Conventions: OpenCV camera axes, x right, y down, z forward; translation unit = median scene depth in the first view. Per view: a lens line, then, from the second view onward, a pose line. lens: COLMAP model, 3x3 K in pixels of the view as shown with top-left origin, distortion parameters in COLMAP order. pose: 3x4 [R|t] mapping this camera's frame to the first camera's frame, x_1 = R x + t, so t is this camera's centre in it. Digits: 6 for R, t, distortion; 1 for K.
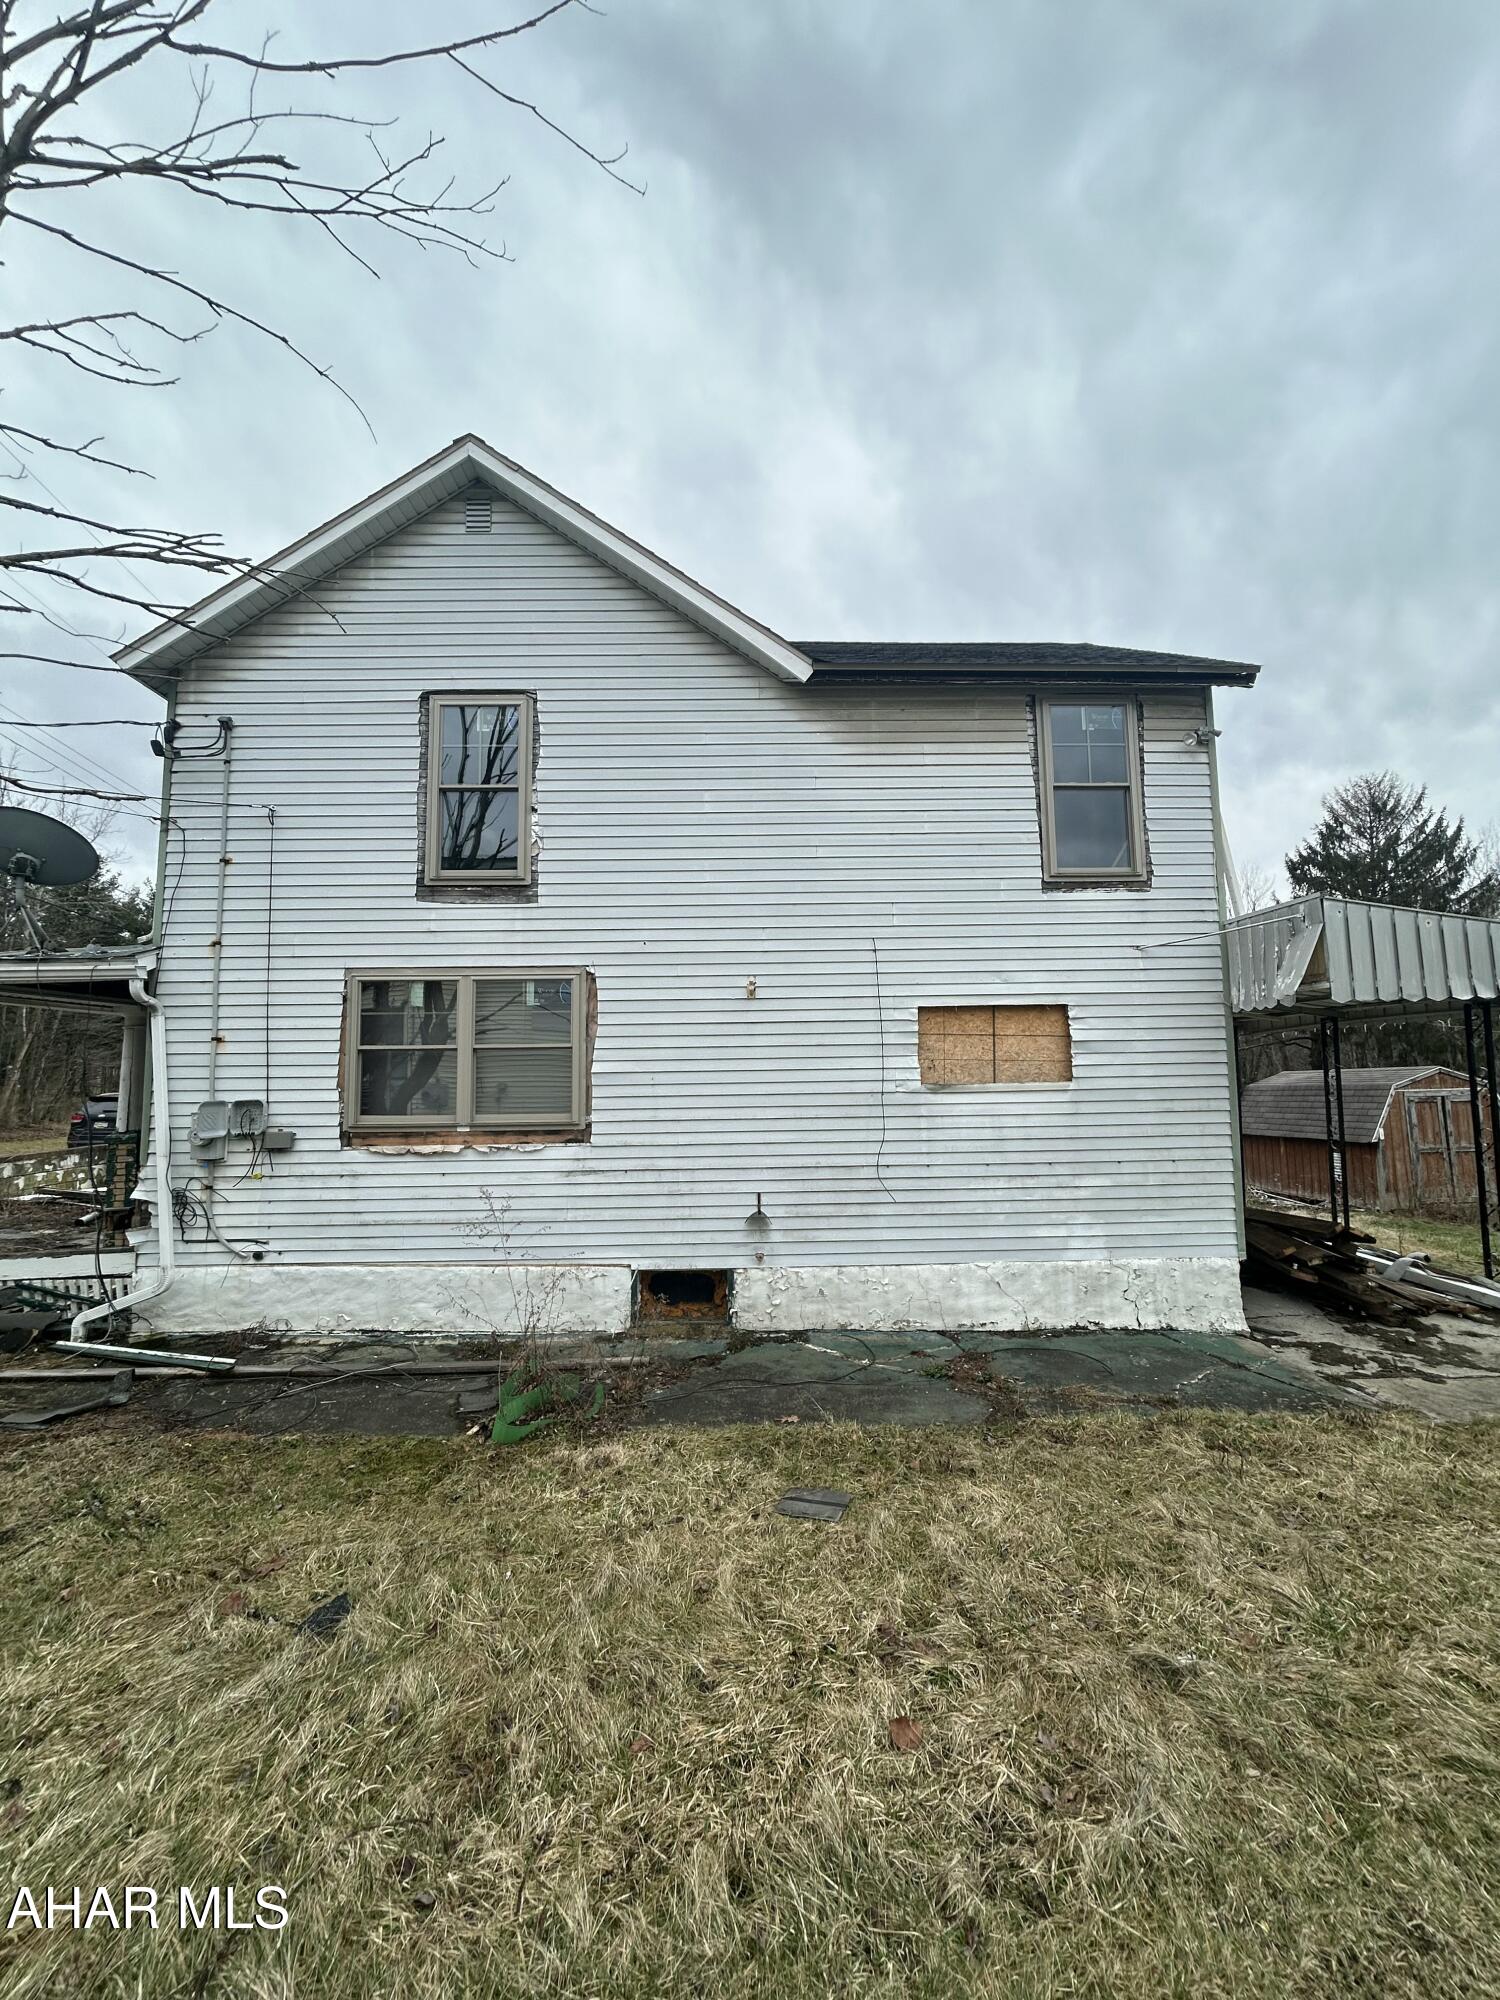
lens RADIAL K [[798.5, 0, 749.4], [0, 798.5, 1005.3], [0, 0, 1]] dist [-0.002215, -0.000317]
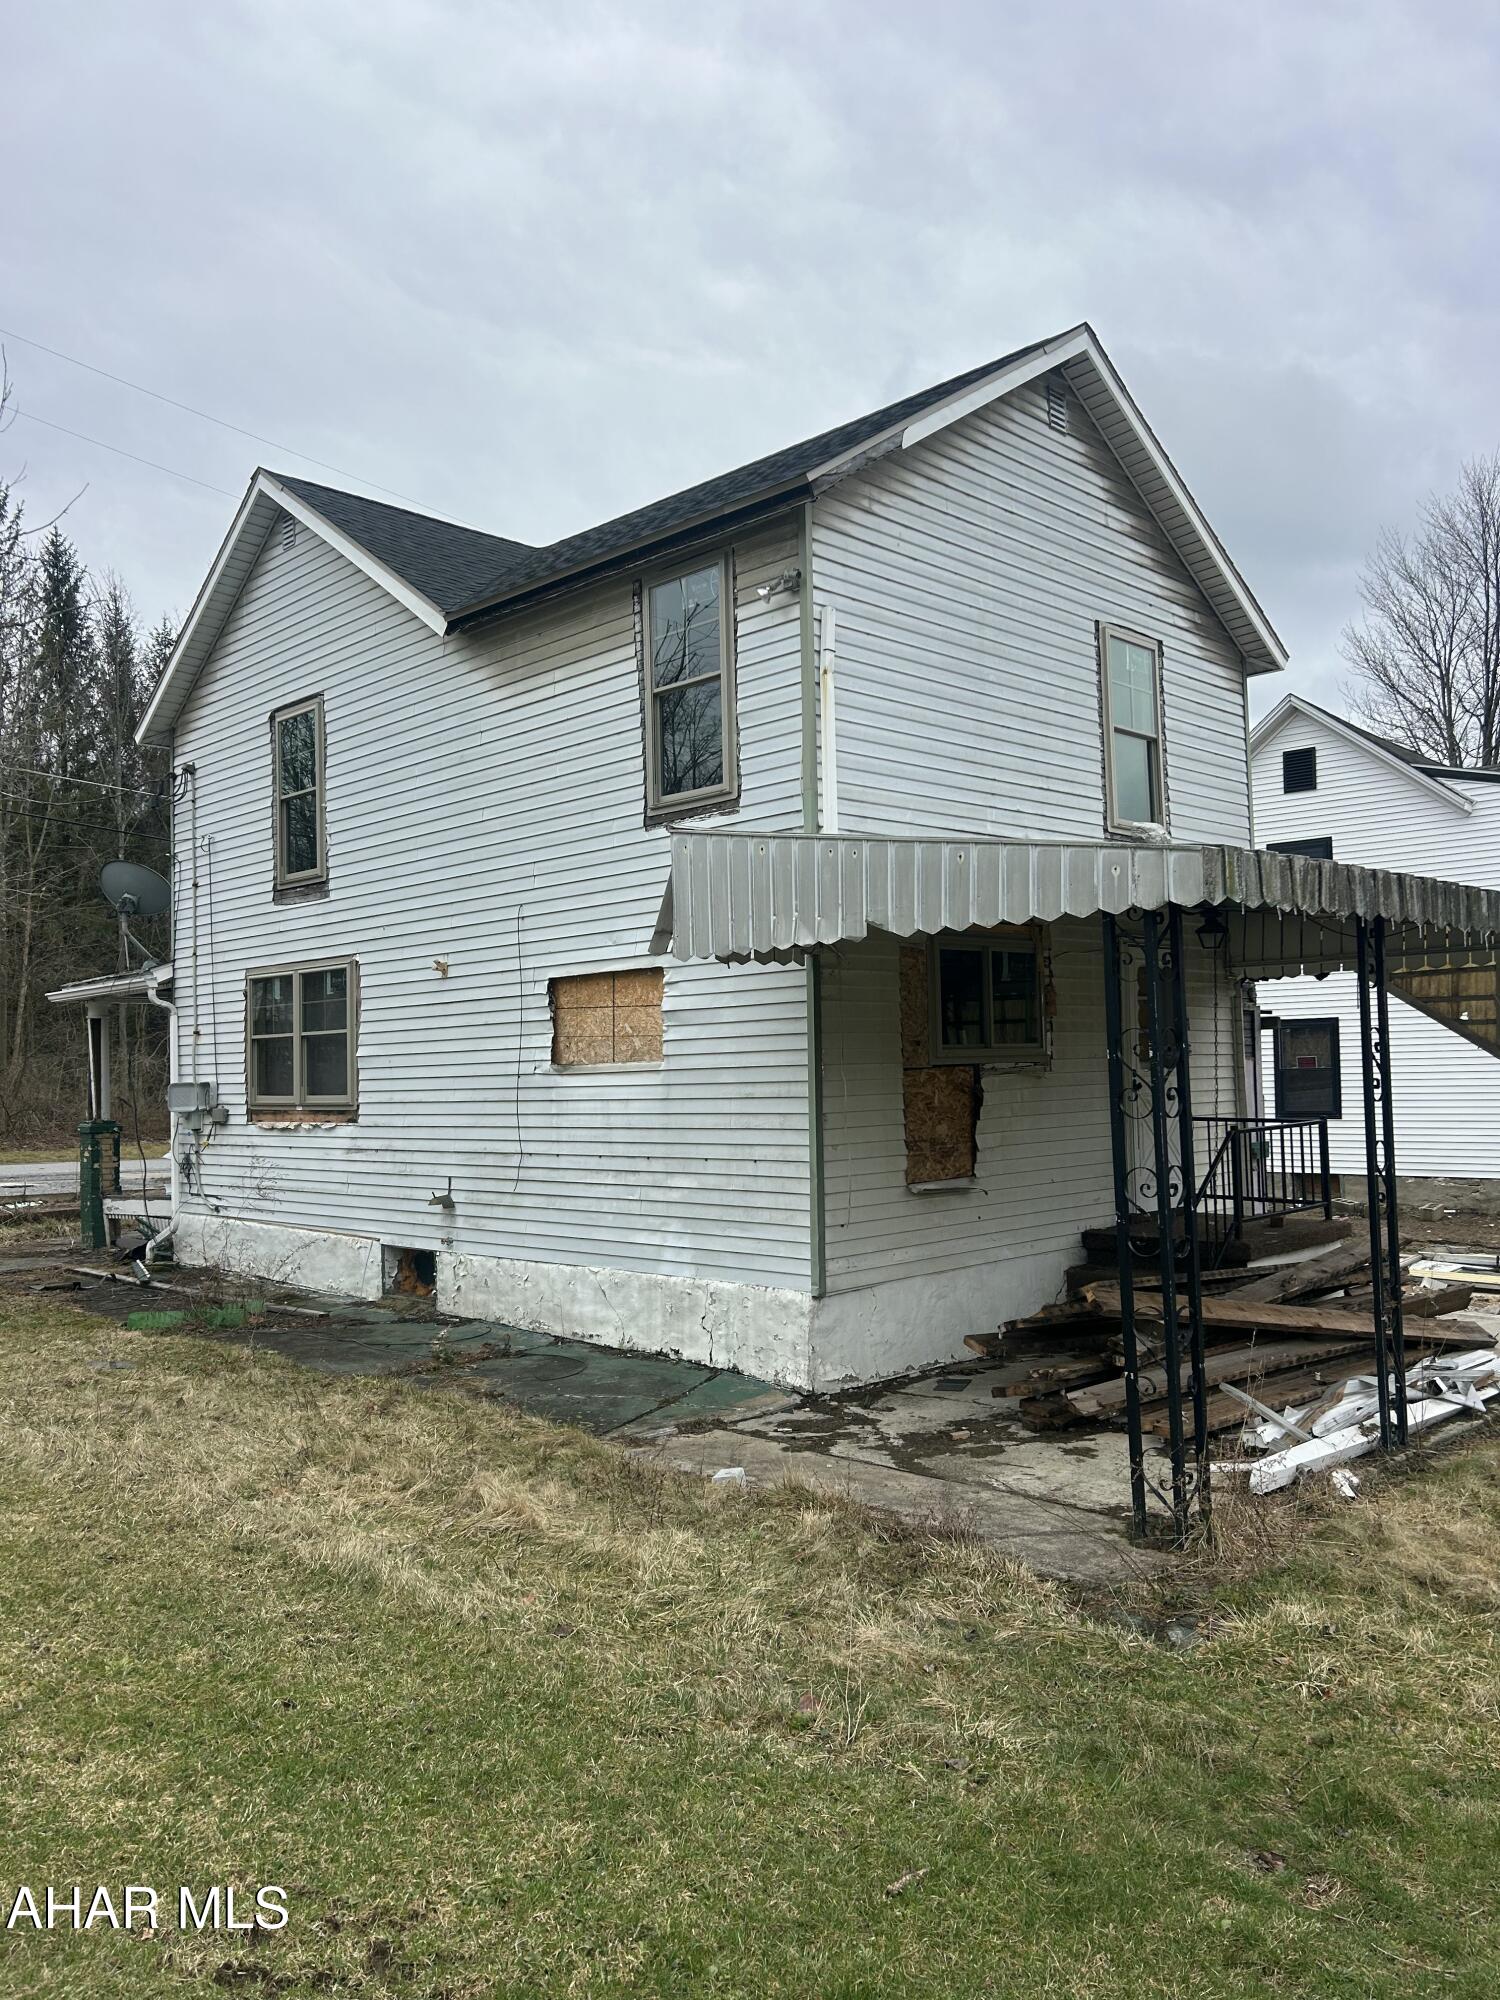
lens RADIAL K [[1497.0, 0, 754.6], [0, 1497.0, 986.0], [0, 0, 1]] dist [0.165699, -0.492875]
pose [[0.692842, -0.043839, -0.719755, 1.607070], [0.086709, 0.995973, 0.022804, -0.008150], [0.715857, -0.078209, 0.693853, 0.000242]]
